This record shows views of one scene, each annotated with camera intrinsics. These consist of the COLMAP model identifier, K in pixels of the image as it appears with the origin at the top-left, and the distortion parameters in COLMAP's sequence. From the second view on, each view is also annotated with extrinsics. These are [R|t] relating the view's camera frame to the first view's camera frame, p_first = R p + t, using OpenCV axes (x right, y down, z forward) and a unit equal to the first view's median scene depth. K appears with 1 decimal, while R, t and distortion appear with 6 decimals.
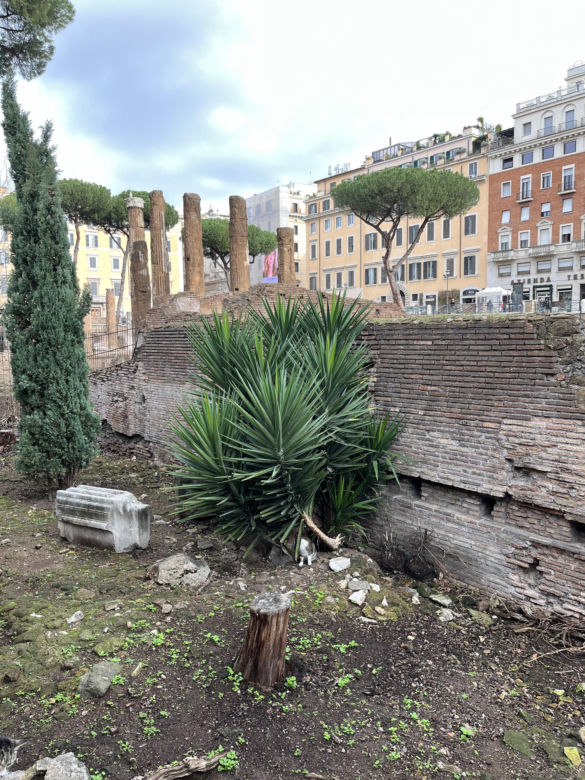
lens RADIAL K [[586.8, 0, 289.1], [0, 586.8, 384.2], [0, 0, 1]] dist [0.059366, -0.079556]
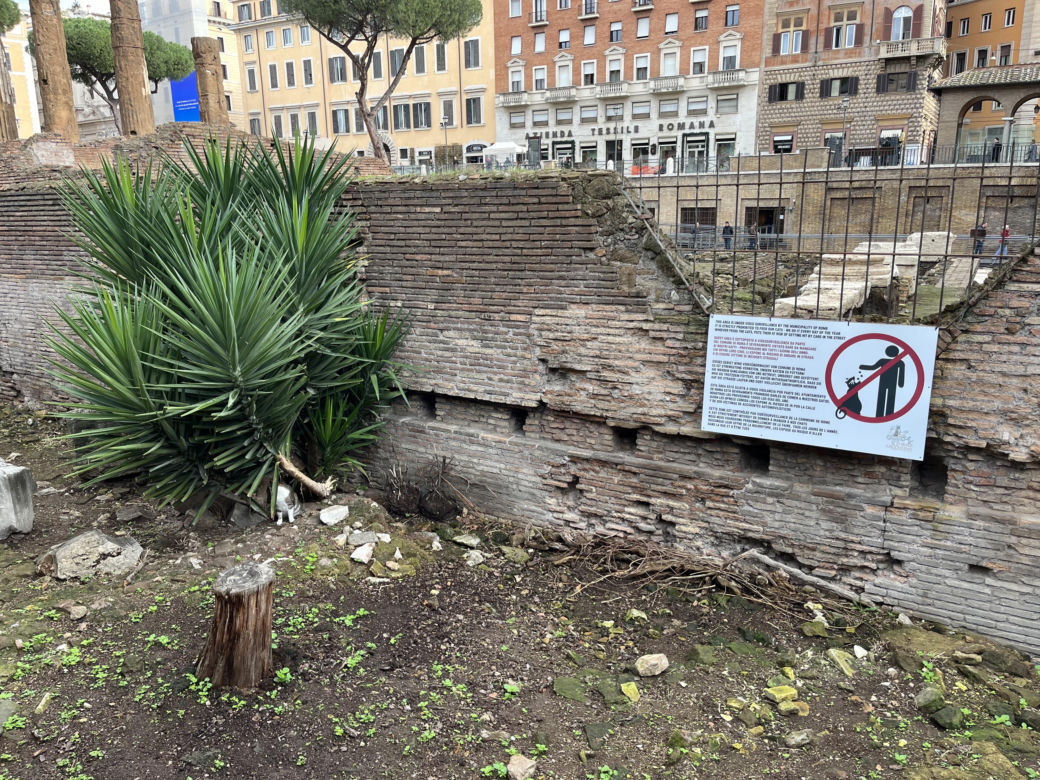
lens RADIAL K [[782.4, 0, 516.0], [0, 782.4, 394.9], [0, 0, 1]] dist [0.059366, -0.079556]
pose [[0.941042, -0.081711, 0.328273, -0.010170], [0.031458, 0.987323, 0.155576, 0.008098], [-0.336824, -0.136076, 0.931683, 0.019773]]
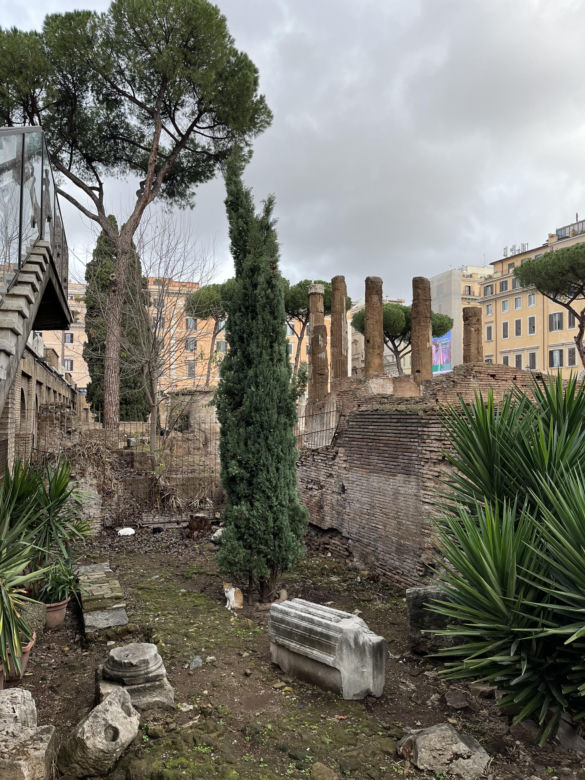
lens RADIAL K [[586.8, 0, 292.5], [0, 586.8, 392.7], [0, 0, 1]] dist [0.059366, -0.079556]
pose [[0.964278, 0.009757, -0.264712, -0.152943], [-0.043055, 0.991806, -0.120280, -0.017859], [0.261369, 0.127380, 0.956797, 0.181090]]
